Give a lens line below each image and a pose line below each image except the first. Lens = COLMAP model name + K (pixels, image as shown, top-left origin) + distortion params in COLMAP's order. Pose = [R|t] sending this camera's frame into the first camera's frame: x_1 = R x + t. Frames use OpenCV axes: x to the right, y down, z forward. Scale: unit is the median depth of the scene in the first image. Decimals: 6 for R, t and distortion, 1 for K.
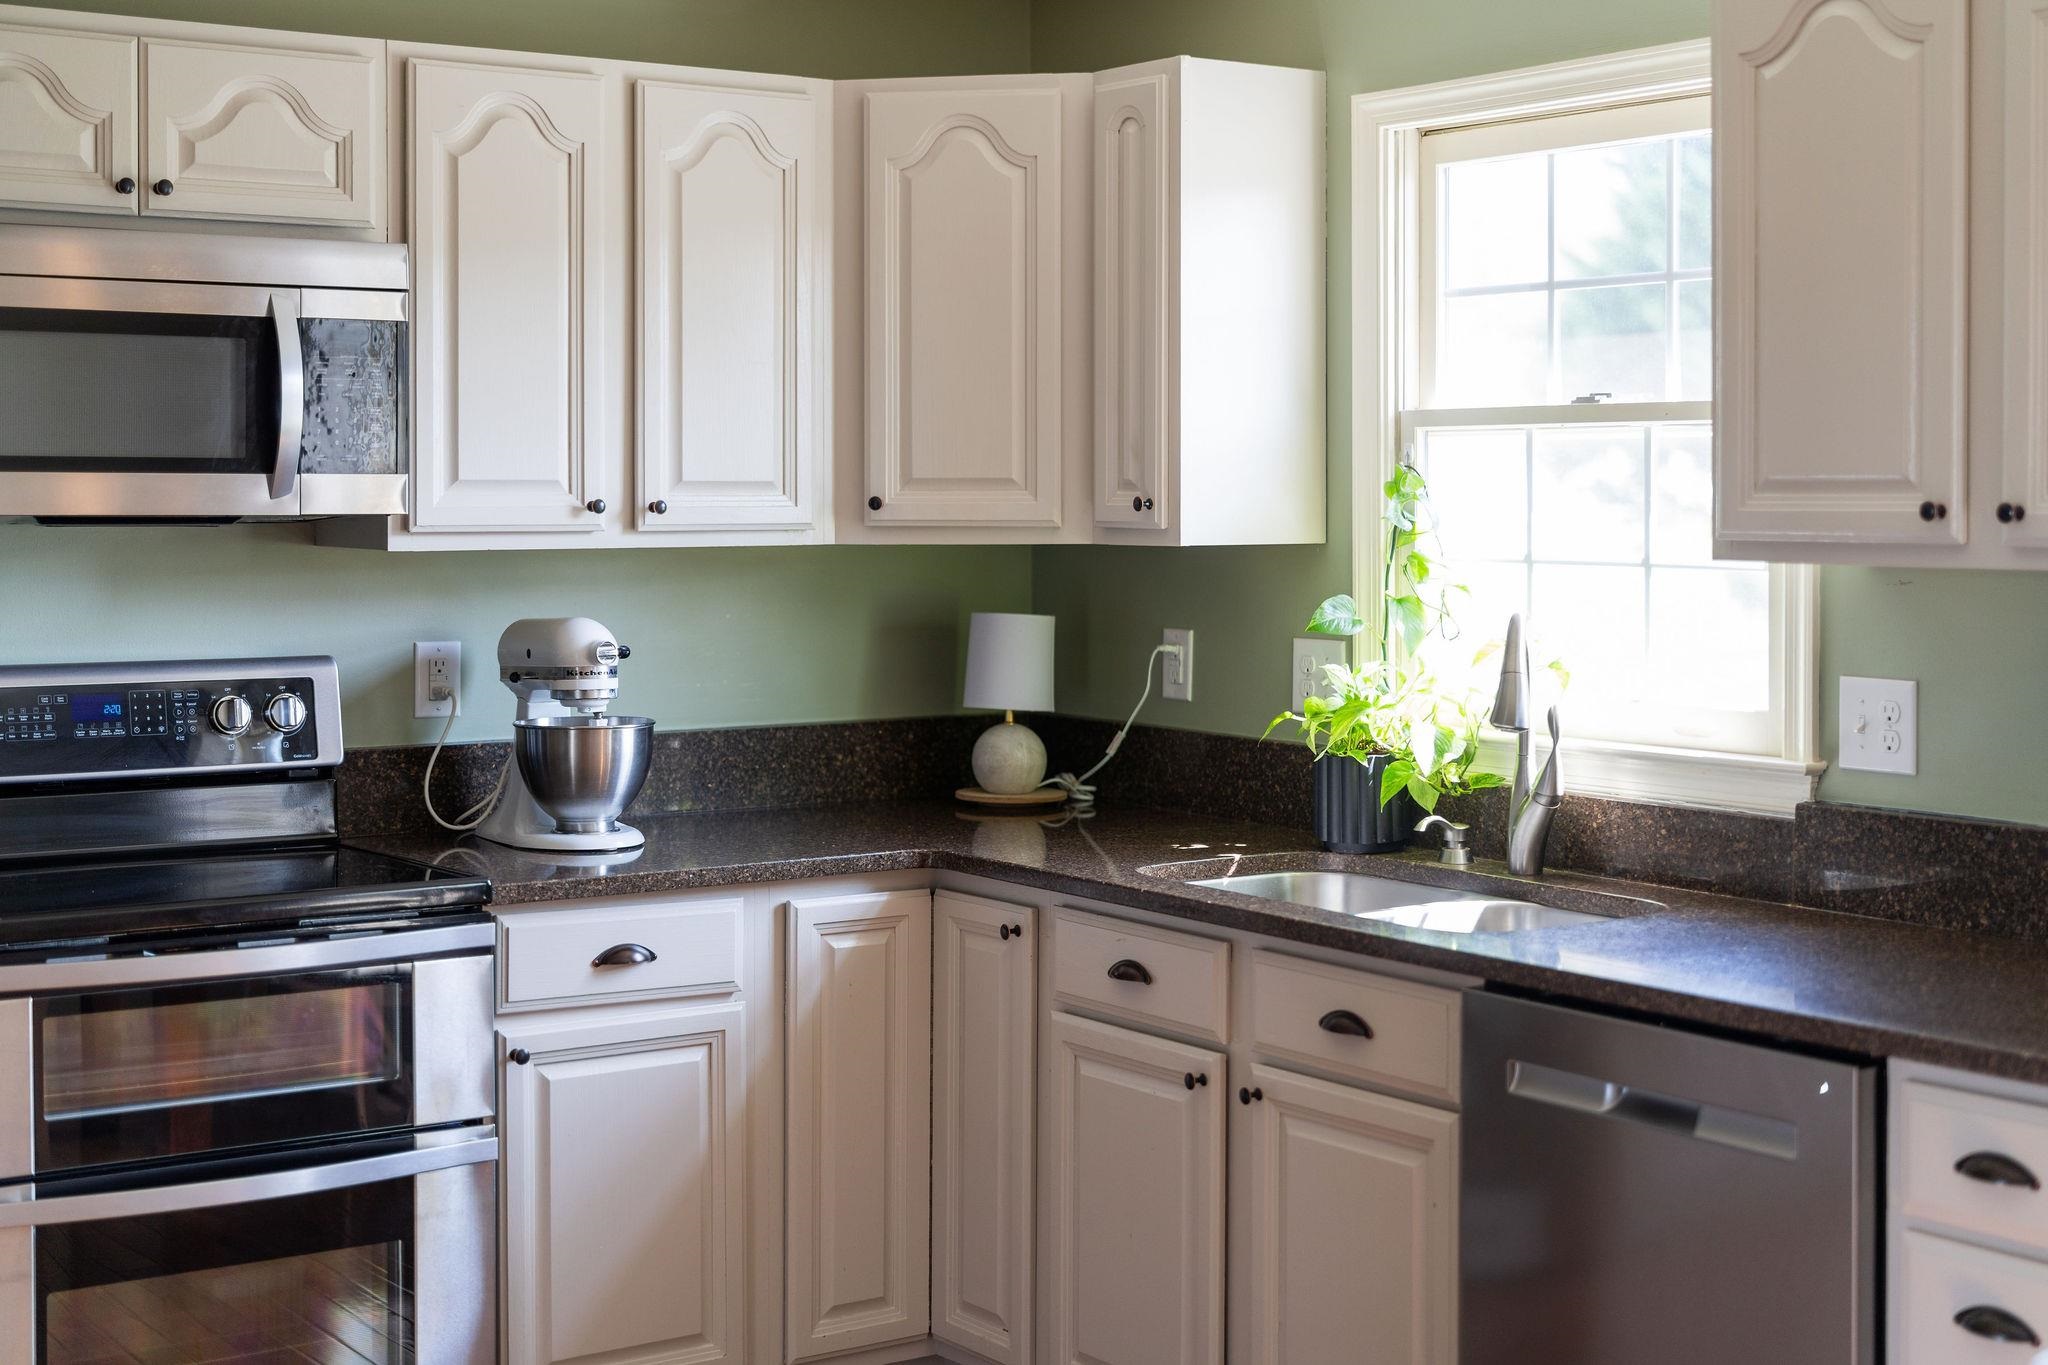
lens RADIAL K [[2848.8, 0, 1020.9], [0, 2848.8, 514.1], [0, 0, 1]] dist [-0.040822, -0.303835]
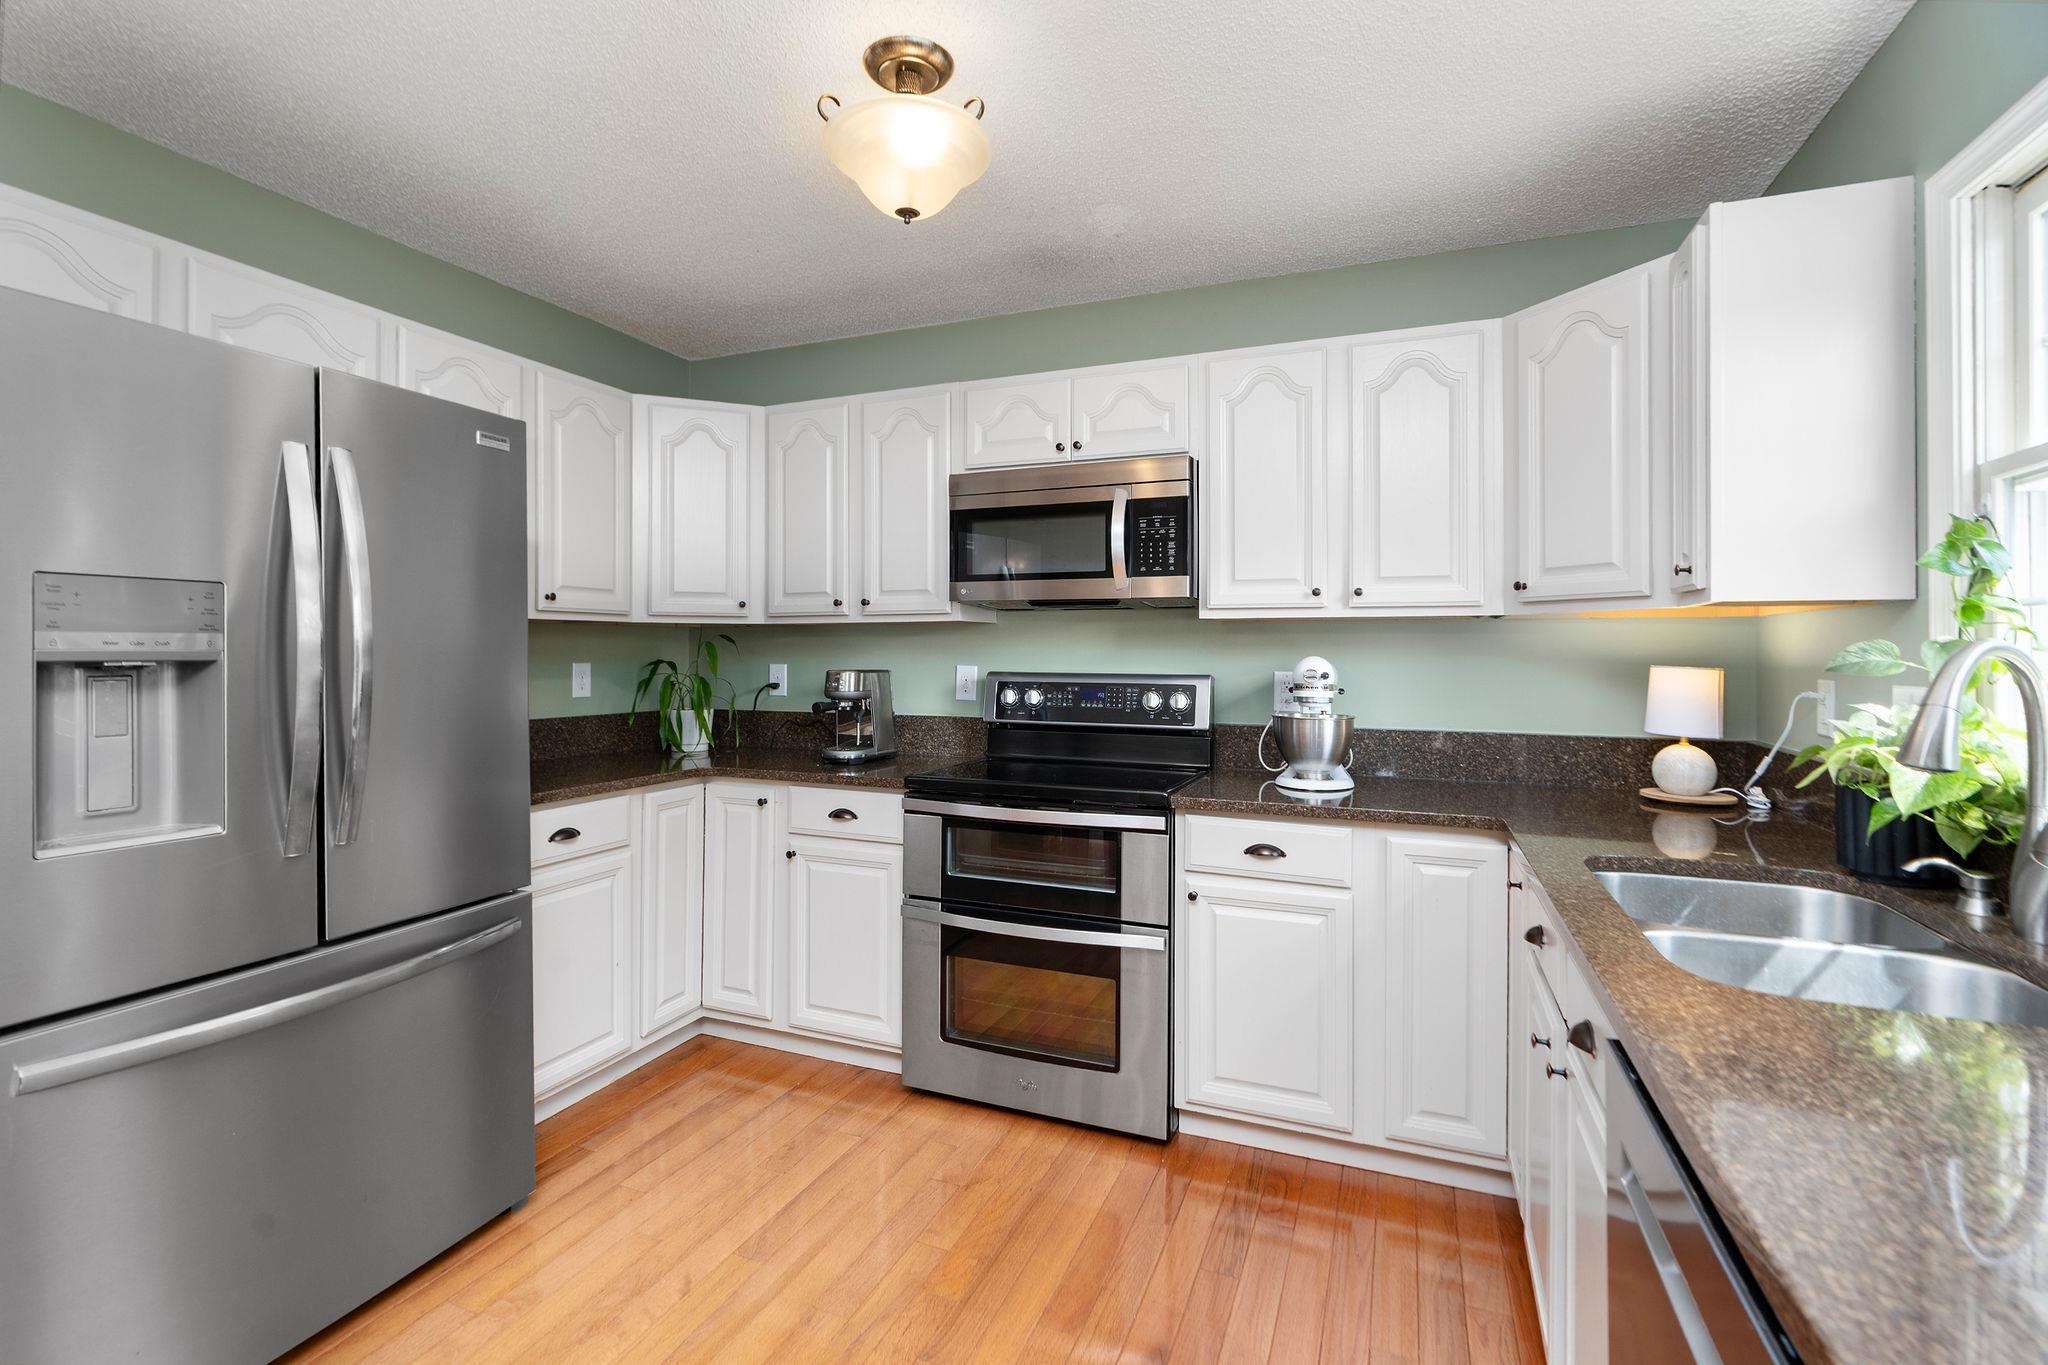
lens RADIAL K [[939.2, 0, 1007.5], [0, 939.2, 651.9], [0, 0, 1]] dist [-0.001960, 0.000370]
pose [[0.543636, 0.003960, -0.839312, 0.232395], [-0.013254, 0.999905, -0.003867, 0.038632], [0.839216, 0.013226, 0.543637, 0.531541]]
